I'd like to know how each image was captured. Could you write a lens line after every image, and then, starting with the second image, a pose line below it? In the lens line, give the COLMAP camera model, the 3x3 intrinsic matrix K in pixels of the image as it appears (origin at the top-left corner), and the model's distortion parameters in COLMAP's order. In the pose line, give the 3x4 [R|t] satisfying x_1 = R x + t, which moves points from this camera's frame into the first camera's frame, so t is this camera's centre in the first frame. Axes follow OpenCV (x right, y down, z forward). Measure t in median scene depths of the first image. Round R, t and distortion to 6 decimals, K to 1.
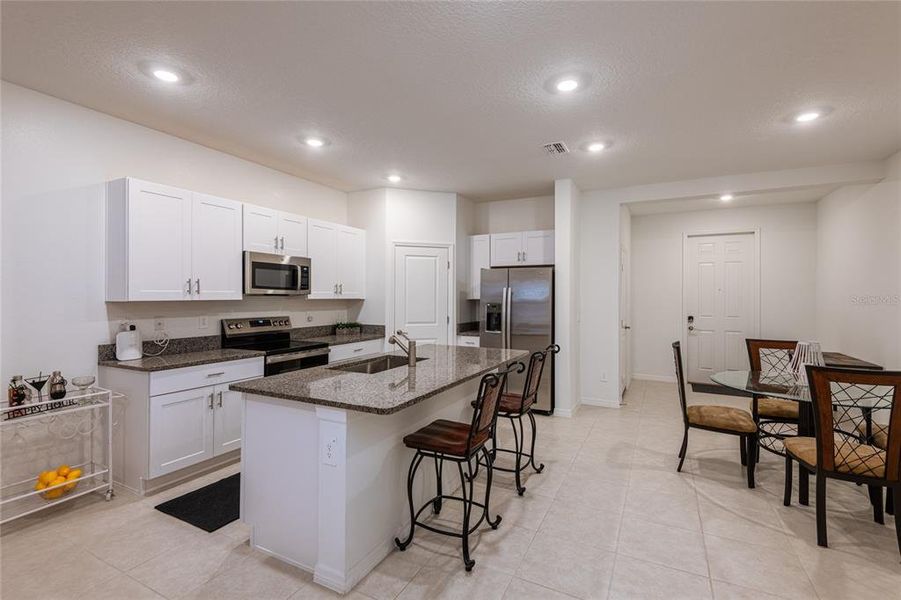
lens RADIAL K [[407.1, 0, 449.8], [0, 407.1, 296.4], [0, 0, 1]] dist [-0.001098, -0.000715]
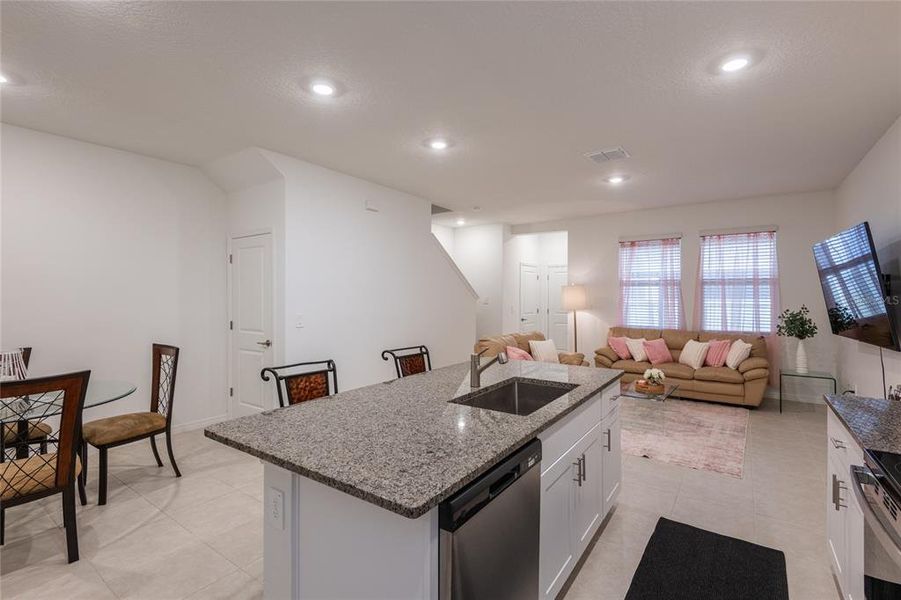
lens RADIAL K [[393.0, 0, 445.8], [0, 393.0, 293.9], [0, 0, 1]] dist [-0.022042, -0.000554]
pose [[-0.985992, -0.005271, 0.166710, -0.123168], [-0.005697, 0.999982, -0.002076, -0.003147], [-0.166696, -0.002996, -0.986004, 1.395043]]
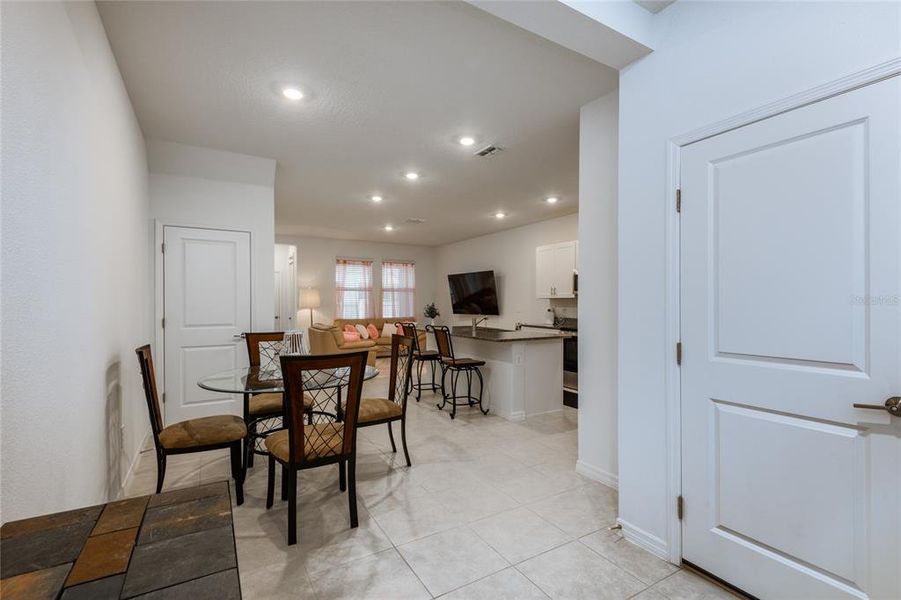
lens RADIAL K [[388.0, 0, 450.5], [0, 388.0, 300.0], [0, 0, 1]] dist [-0.001561, -0.000189]
pose [[-0.523395, -0.006905, -0.852062, 1.190600], [-0.001339, 0.999973, -0.007281, 0.031243], [0.852089, -0.002670, -0.523390, 1.453581]]
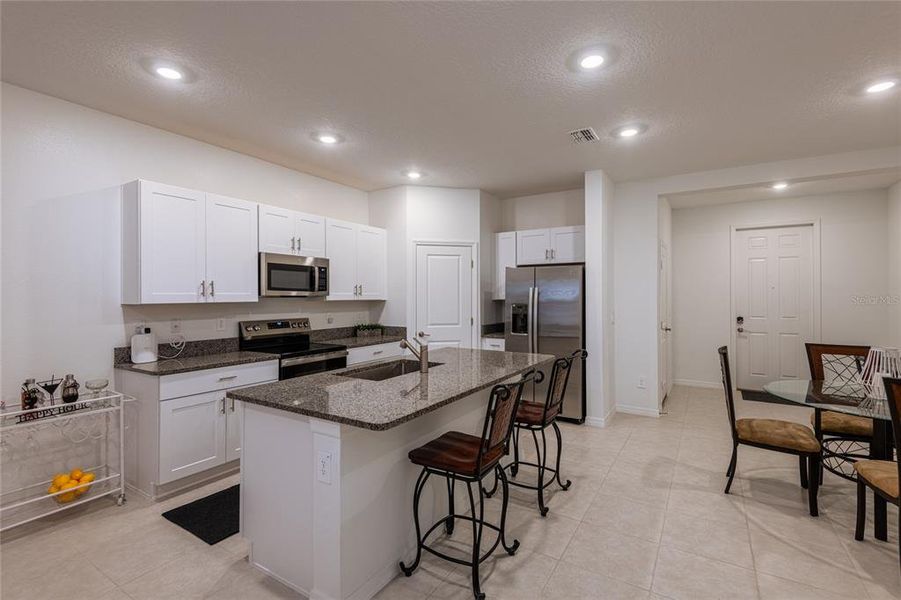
lens RADIAL K [[408.7, 0, 449.2], [0, 408.7, 295.4], [0, 0, 1]] dist [-0.001768, -0.000573]
pose [[0.996439, -0.005511, -0.084136, 0.035064], [0.005313, 0.999983, -0.002575, -0.001992], [0.084149, 0.002119, 0.996451, 0.056520]]
